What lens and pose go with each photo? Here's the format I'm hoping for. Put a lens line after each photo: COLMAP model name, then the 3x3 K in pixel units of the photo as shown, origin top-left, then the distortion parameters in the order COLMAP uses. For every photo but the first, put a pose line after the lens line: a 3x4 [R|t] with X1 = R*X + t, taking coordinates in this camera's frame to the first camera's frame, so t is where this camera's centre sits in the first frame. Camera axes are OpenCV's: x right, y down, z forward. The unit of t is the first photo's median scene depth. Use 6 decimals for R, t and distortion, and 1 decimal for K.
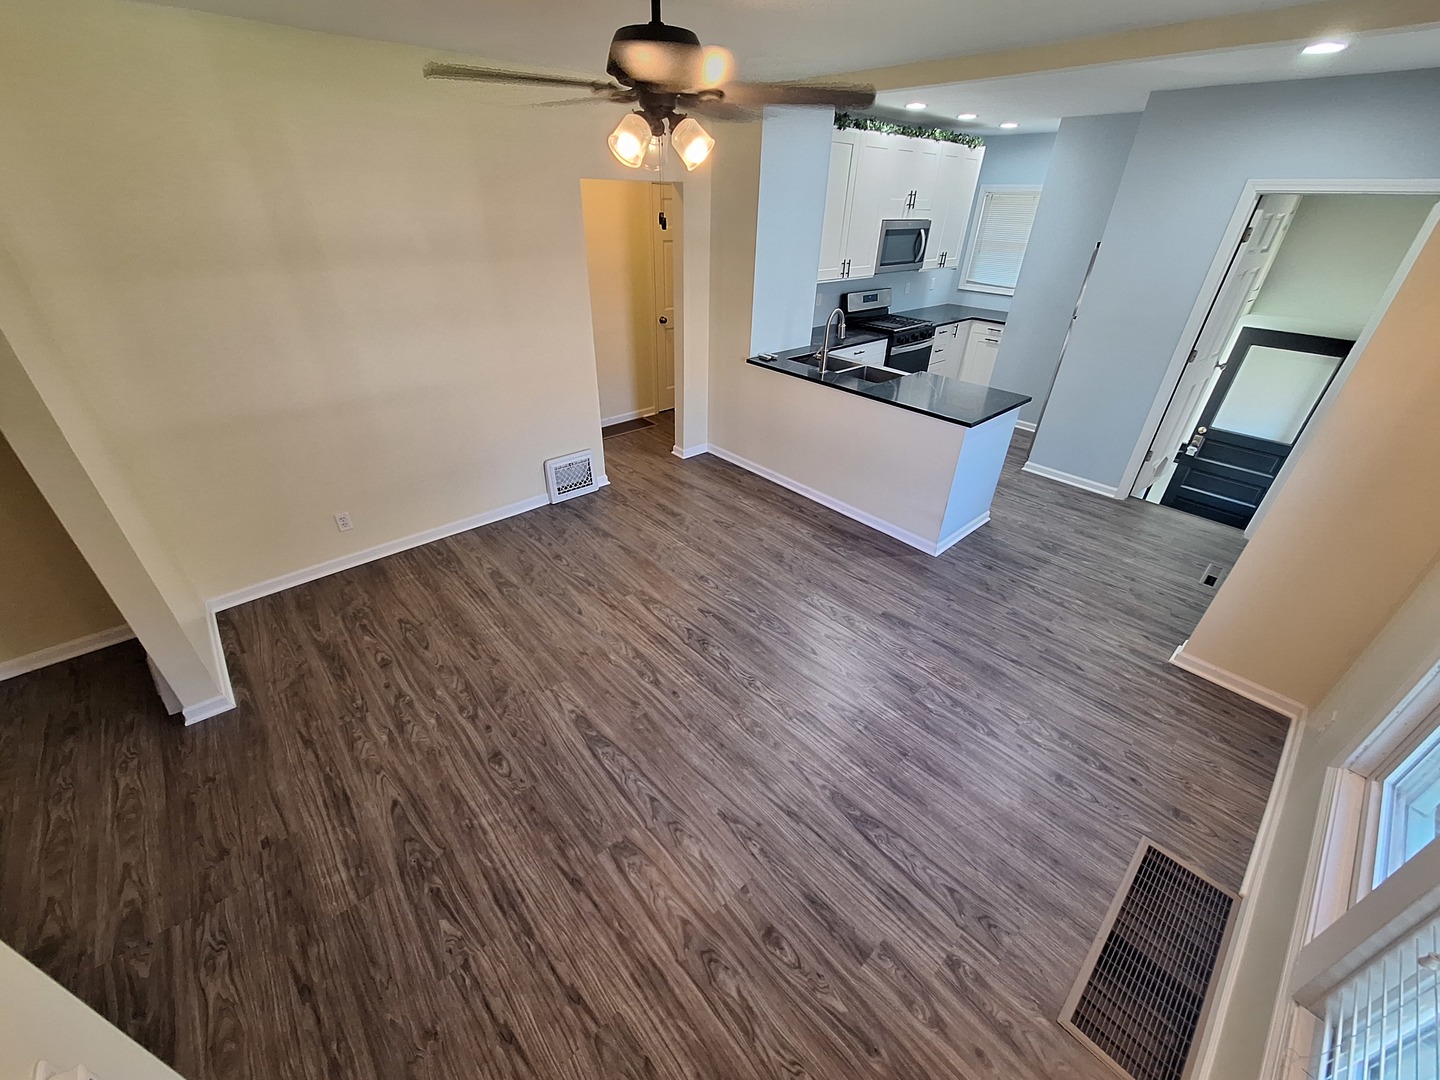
lens RADIAL K [[564.9, 0, 718.0], [0, 564.9, 539.7], [0, 0, 1]] dist [-0.003295, 0.001248]
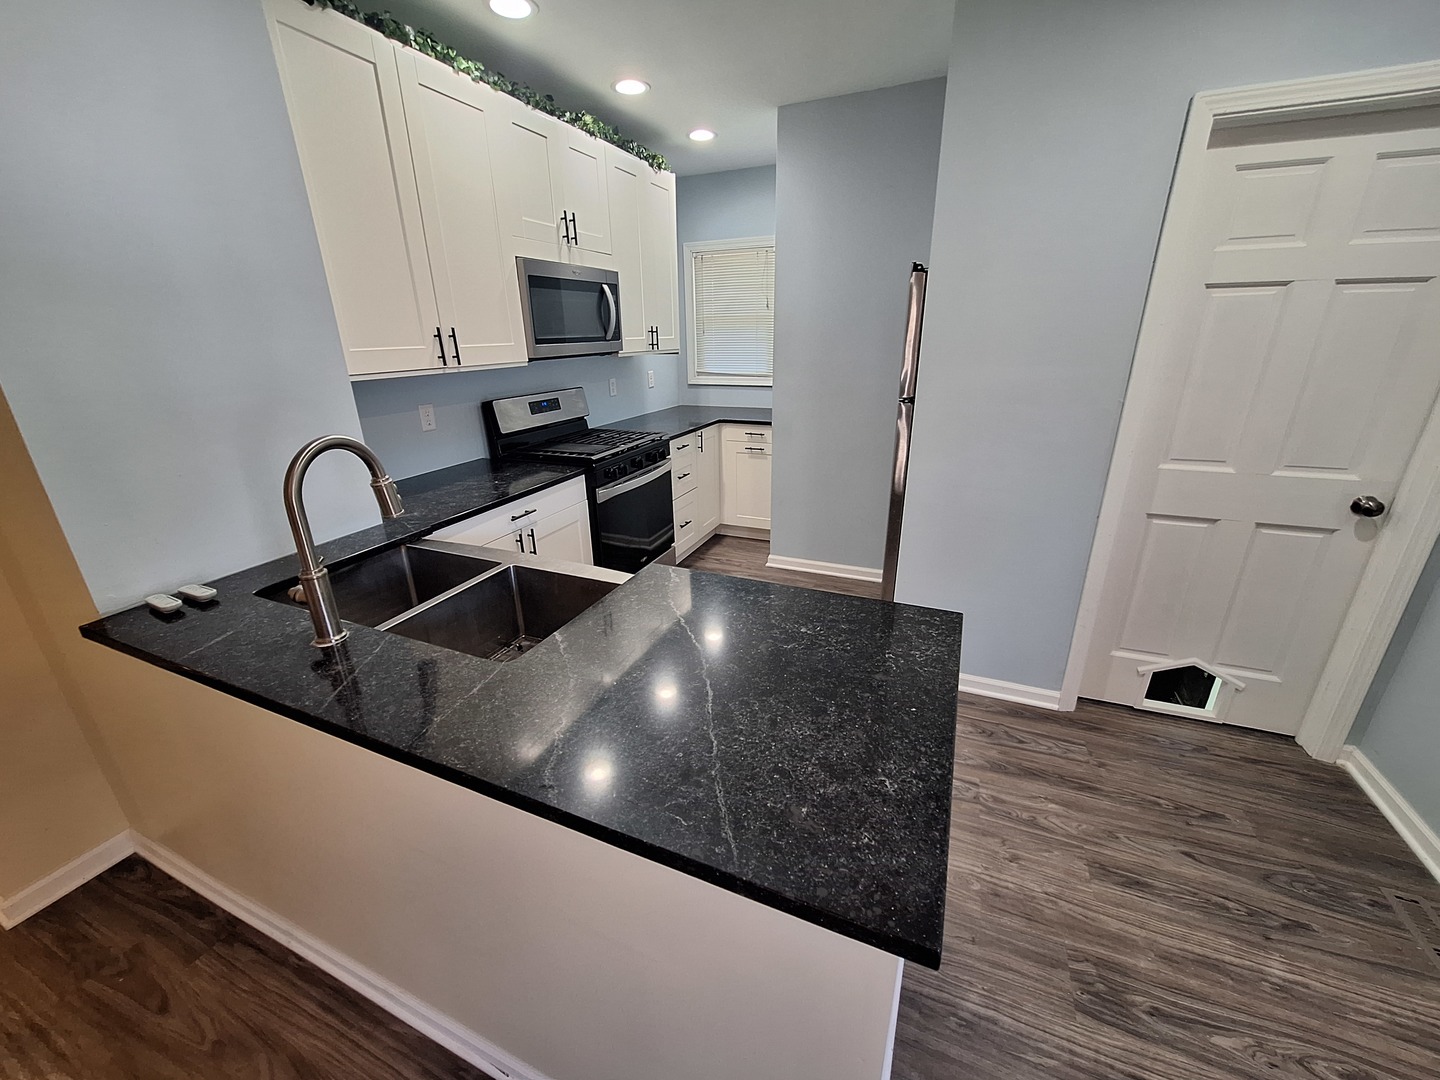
lens RADIAL K [[564.9, 0, 718.8], [0, 564.9, 540.1], [0, 0, 1]] dist [-0.003295, 0.001248]
pose [[0.907957, -0.180126, 0.378376, 0.203754], [0.248551, 0.958423, -0.140170, -0.193729], [-0.337396, 0.221314, 0.914978, 0.495189]]
